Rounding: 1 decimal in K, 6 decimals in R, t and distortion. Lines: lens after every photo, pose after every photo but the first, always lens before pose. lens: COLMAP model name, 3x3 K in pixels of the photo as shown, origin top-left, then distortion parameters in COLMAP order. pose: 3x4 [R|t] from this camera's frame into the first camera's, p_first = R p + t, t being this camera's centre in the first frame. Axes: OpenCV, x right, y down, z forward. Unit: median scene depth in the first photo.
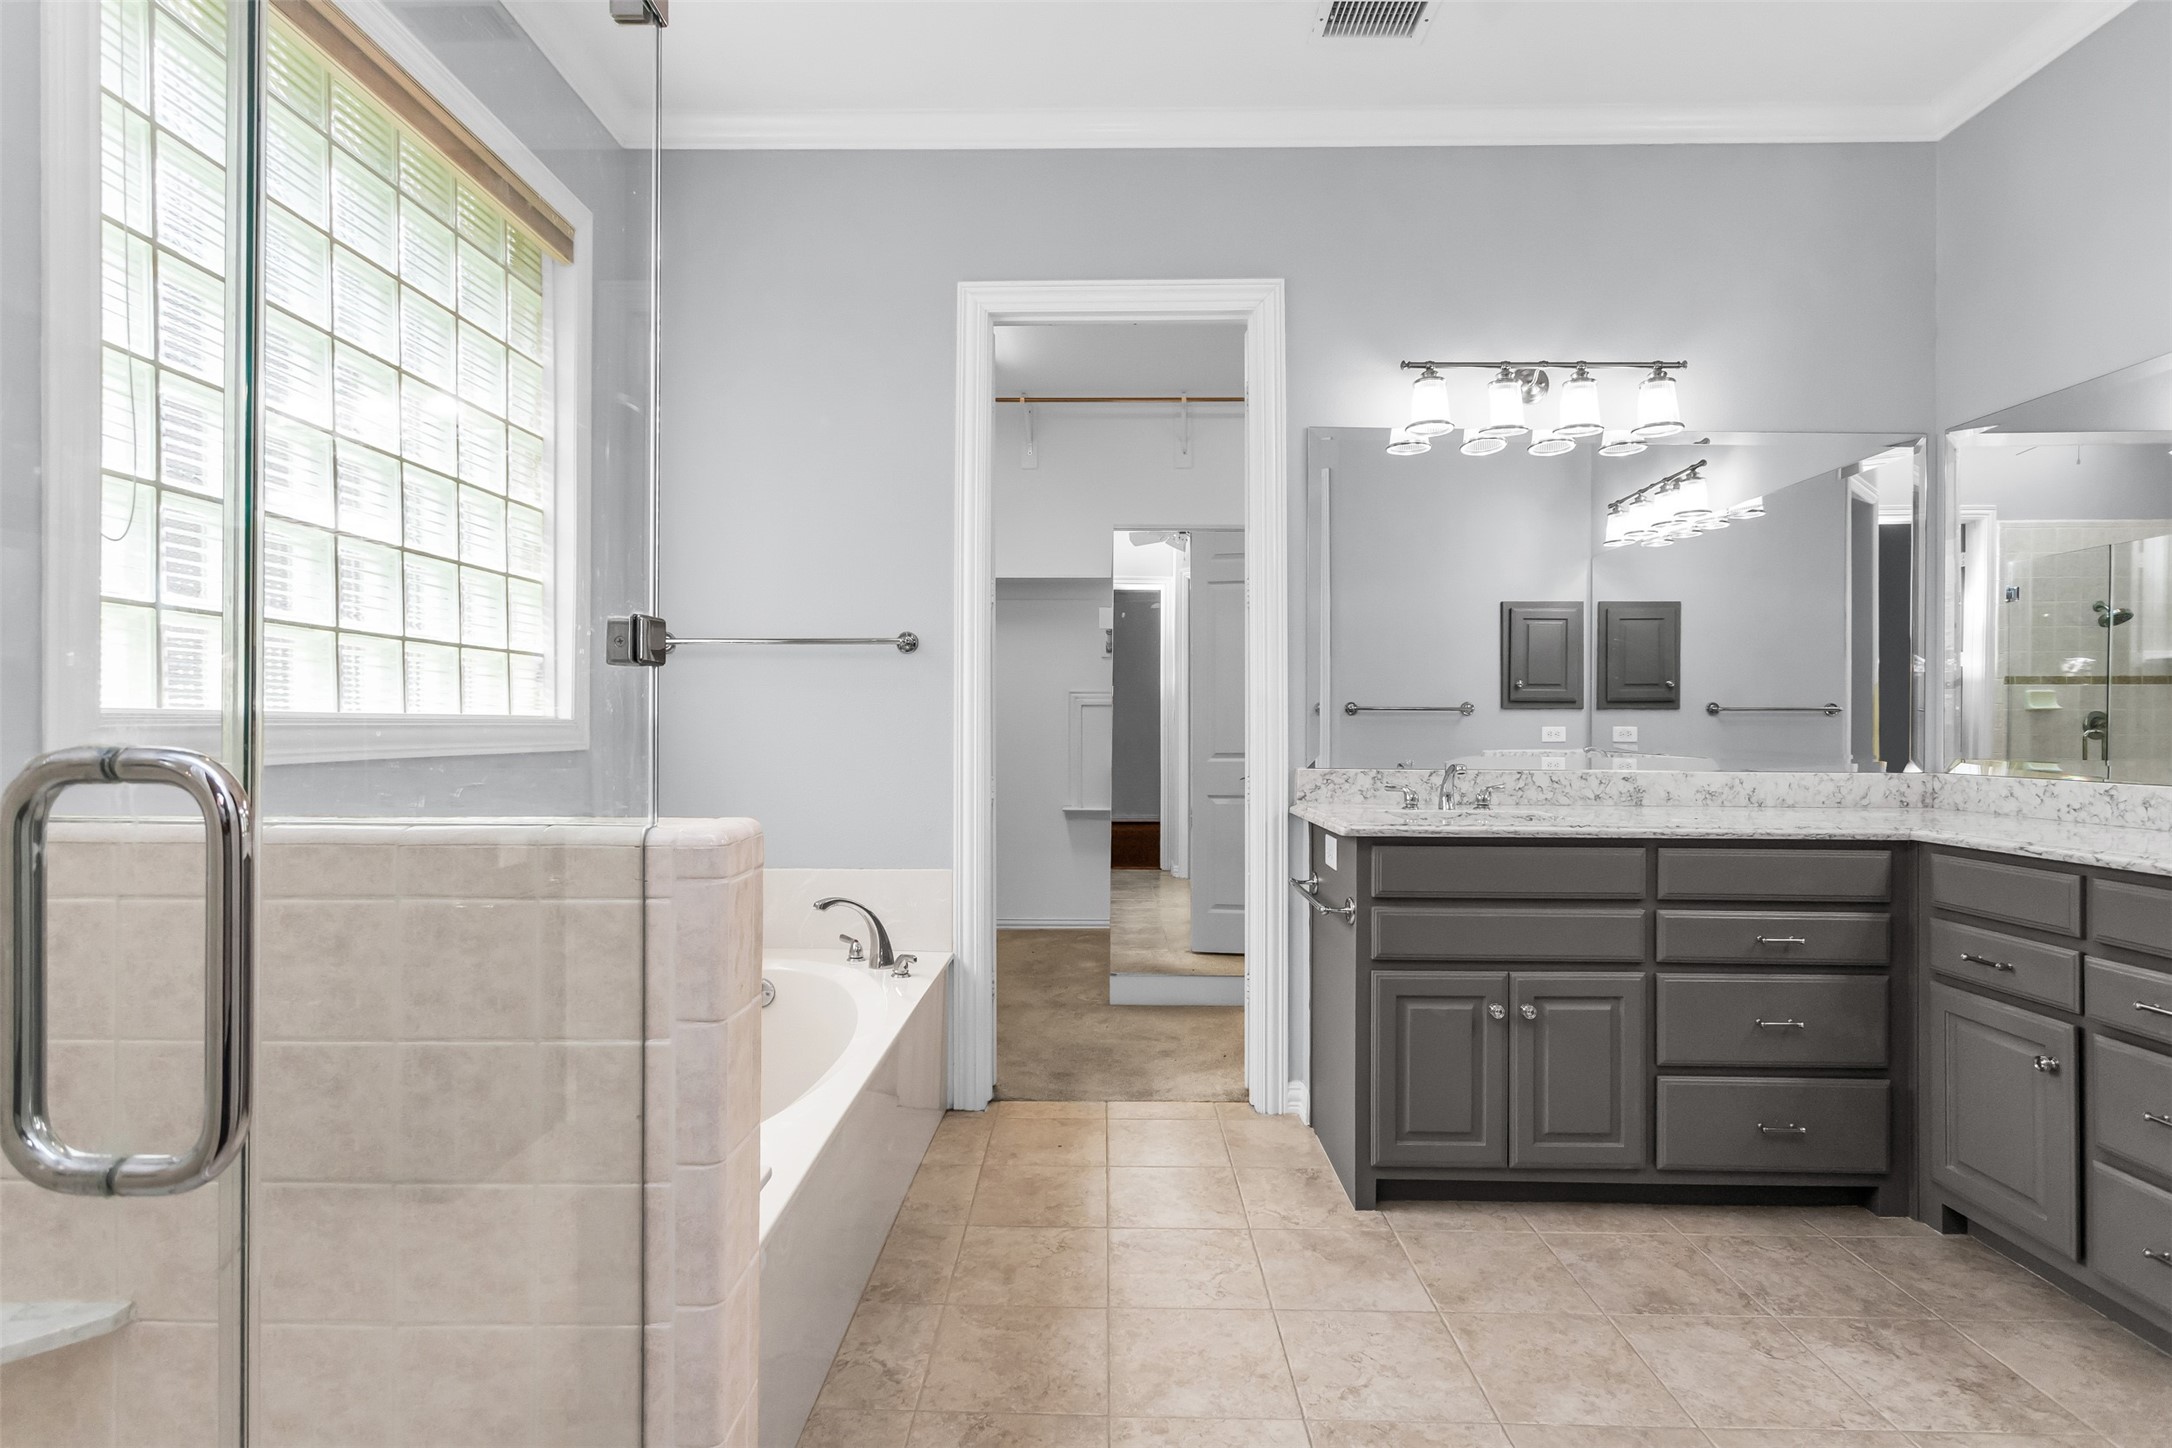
lens RADIAL K [[1042.3, 0, 1088.3], [0, 1042.3, 734.8], [0, 0, 1]] dist [0.000397, 0.001574]
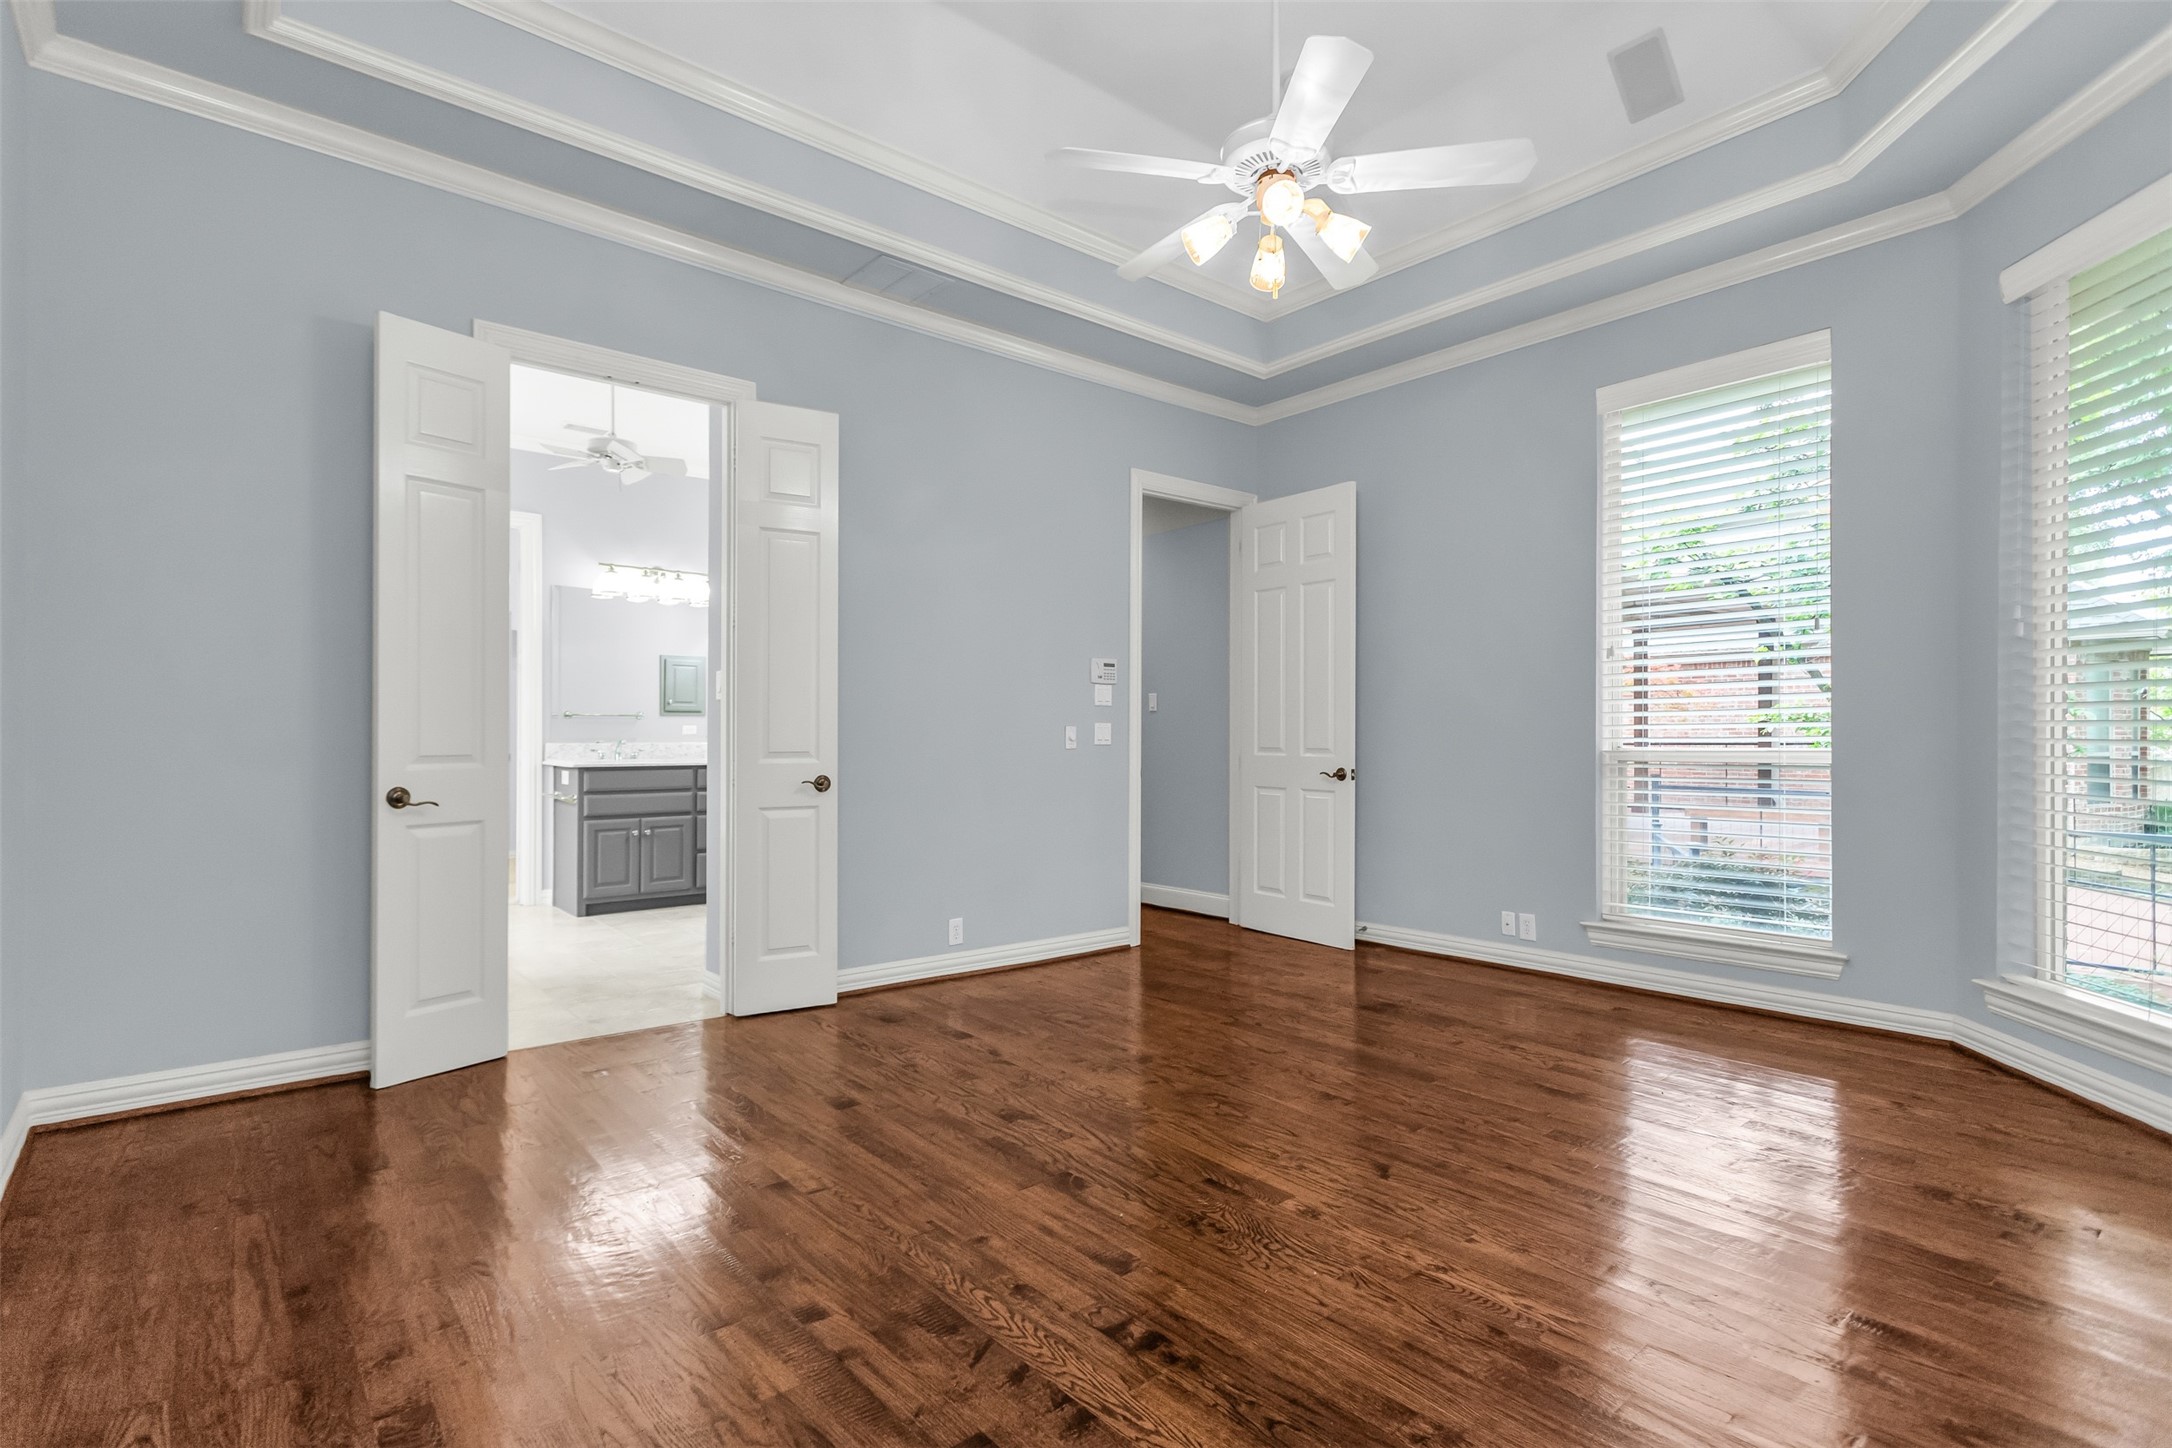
lens RADIAL K [[1042.3, 0, 1088.5], [0, 1042.3, 733.4], [0, 0, 1]] dist [0.000397, 0.001574]
pose [[0.753989, 0.002719, 0.656881, -0.455436], [0.000800, 0.999987, -0.005059, 0.030206], [-0.656886, 0.004340, 0.753977, -1.667730]]
